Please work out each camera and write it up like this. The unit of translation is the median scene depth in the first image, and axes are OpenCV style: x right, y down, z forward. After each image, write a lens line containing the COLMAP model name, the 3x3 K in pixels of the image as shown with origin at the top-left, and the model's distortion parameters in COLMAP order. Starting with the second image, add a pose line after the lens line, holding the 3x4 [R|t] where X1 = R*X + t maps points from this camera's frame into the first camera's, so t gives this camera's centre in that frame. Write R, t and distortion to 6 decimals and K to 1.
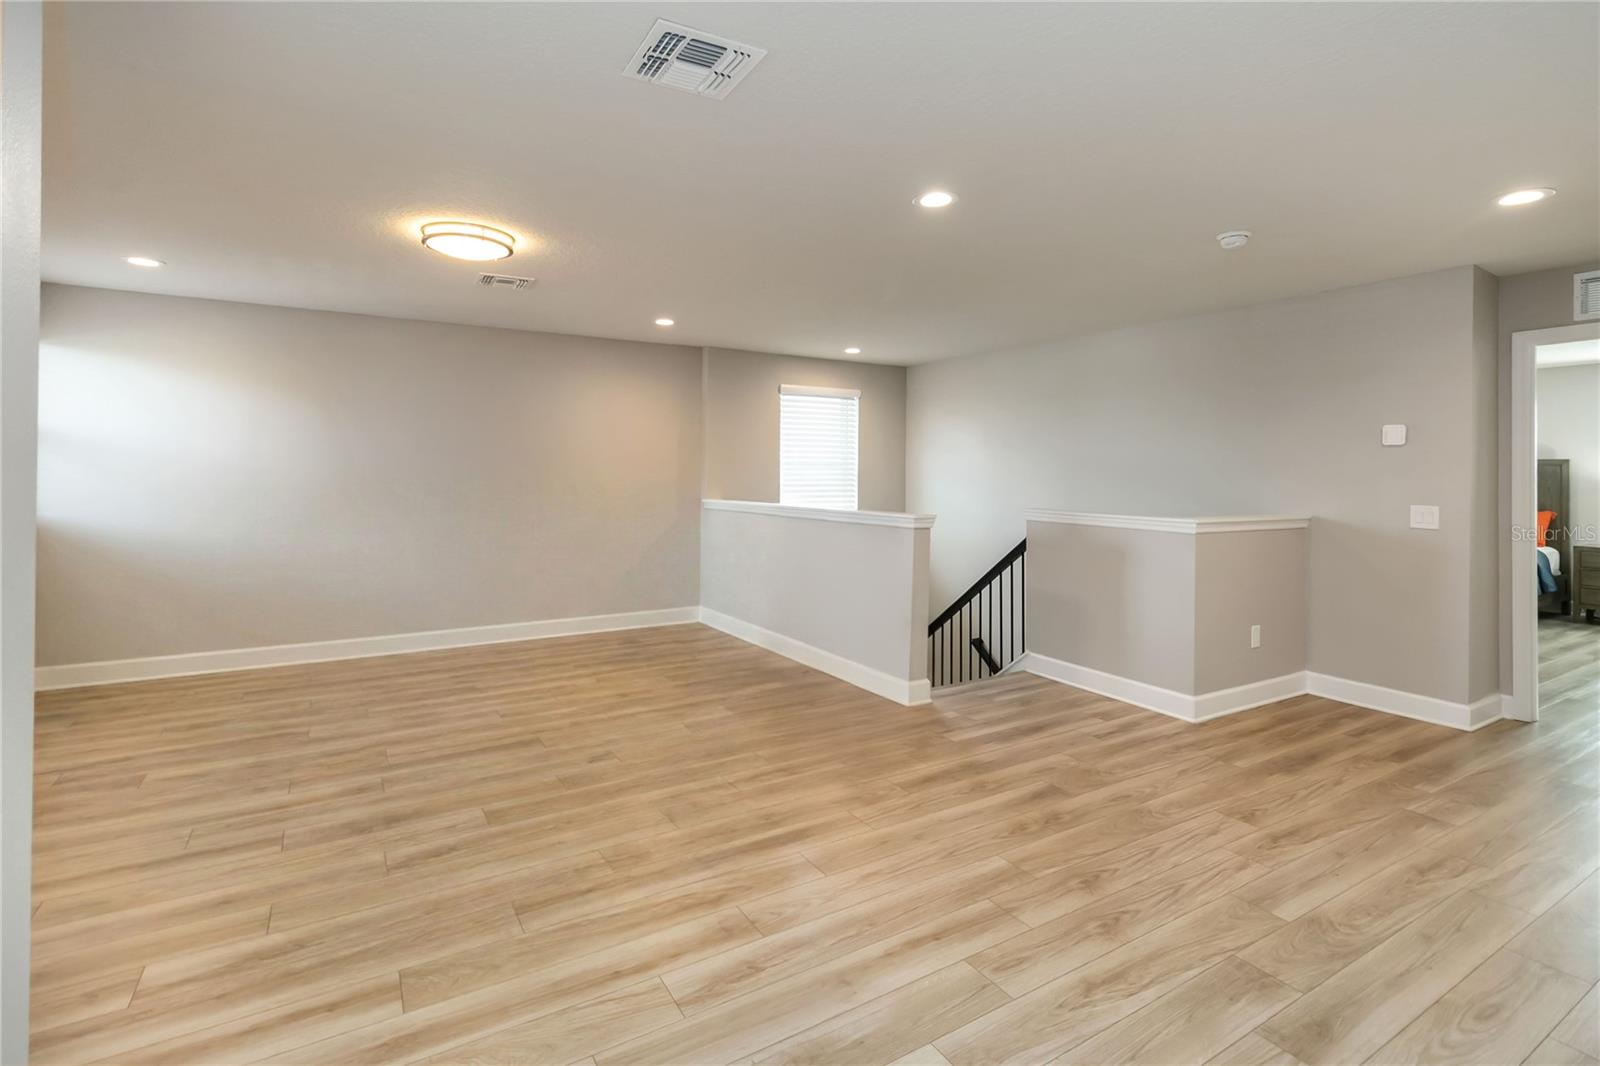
lens RADIAL K [[758.3, 0, 802.8], [0, 758.3, 474.9], [0, 0, 1]] dist [0.002462, -0.000339]
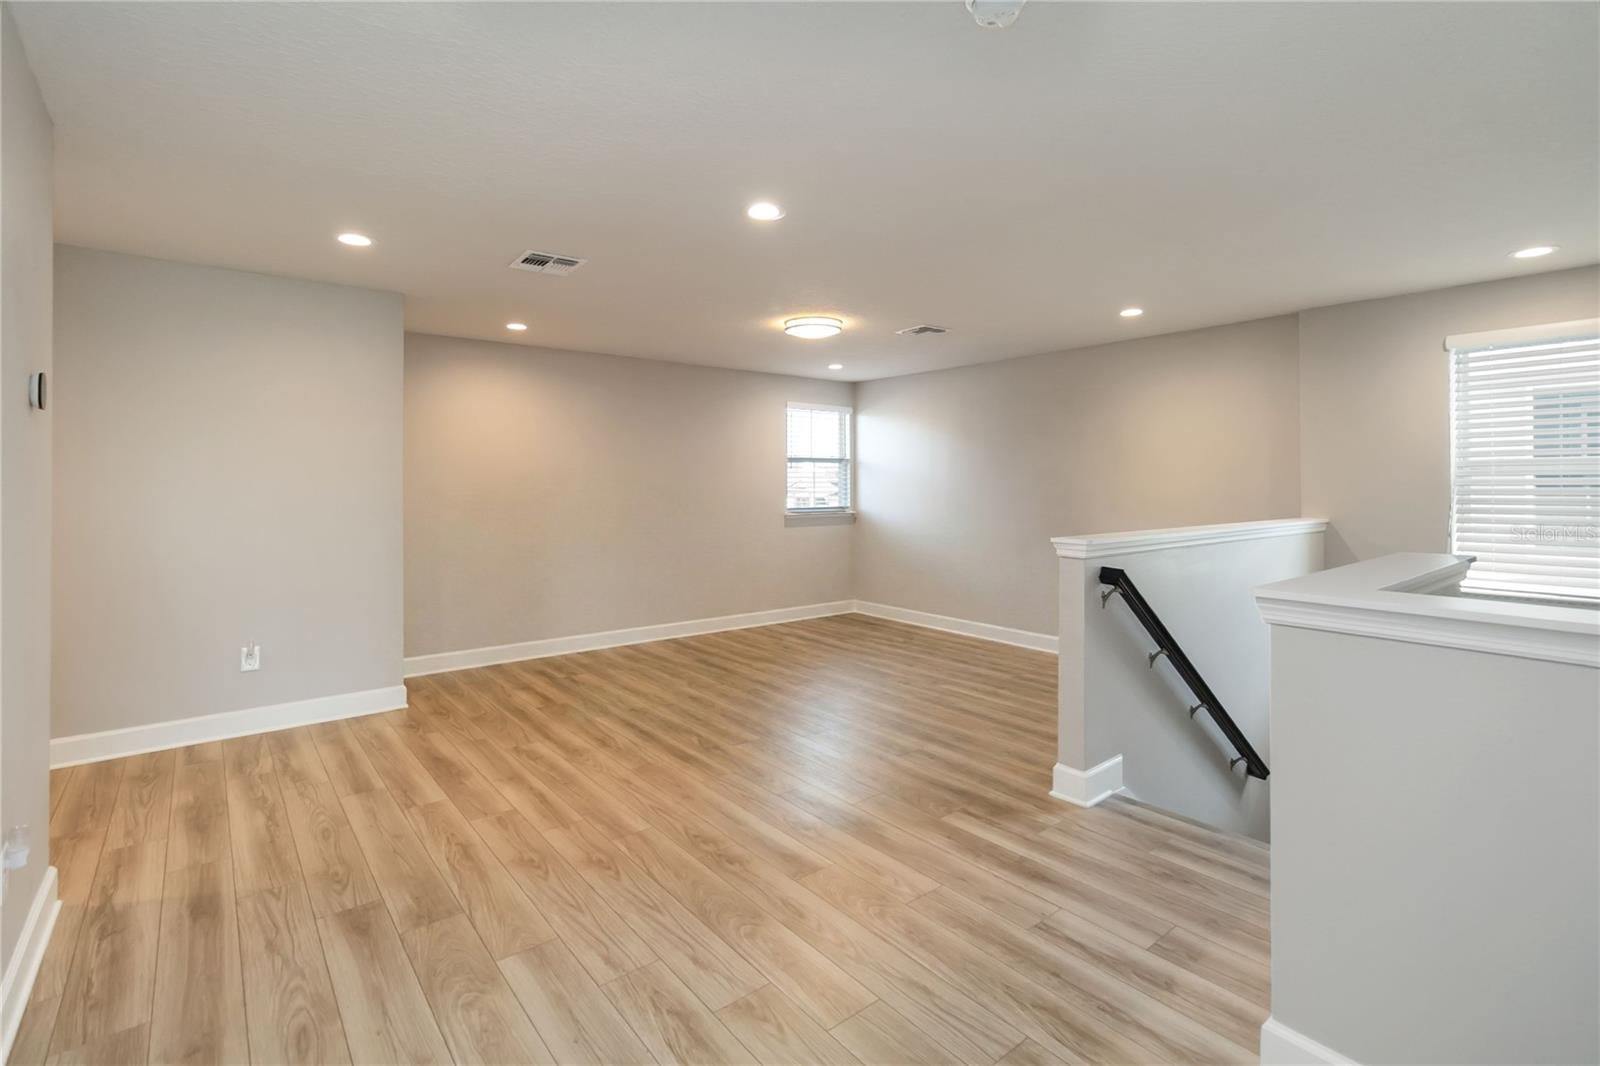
lens RADIAL K [[758.3, 0, 802.8], [0, 758.3, 474.9], [0, 0, 1]] dist [0.002462, -0.000339]
pose [[0.125234, -0.014718, -0.992018, 1.765903], [0.000666, 0.999891, -0.014751, 0.004081], [0.992127, 0.001186, 0.125230, 1.367530]]
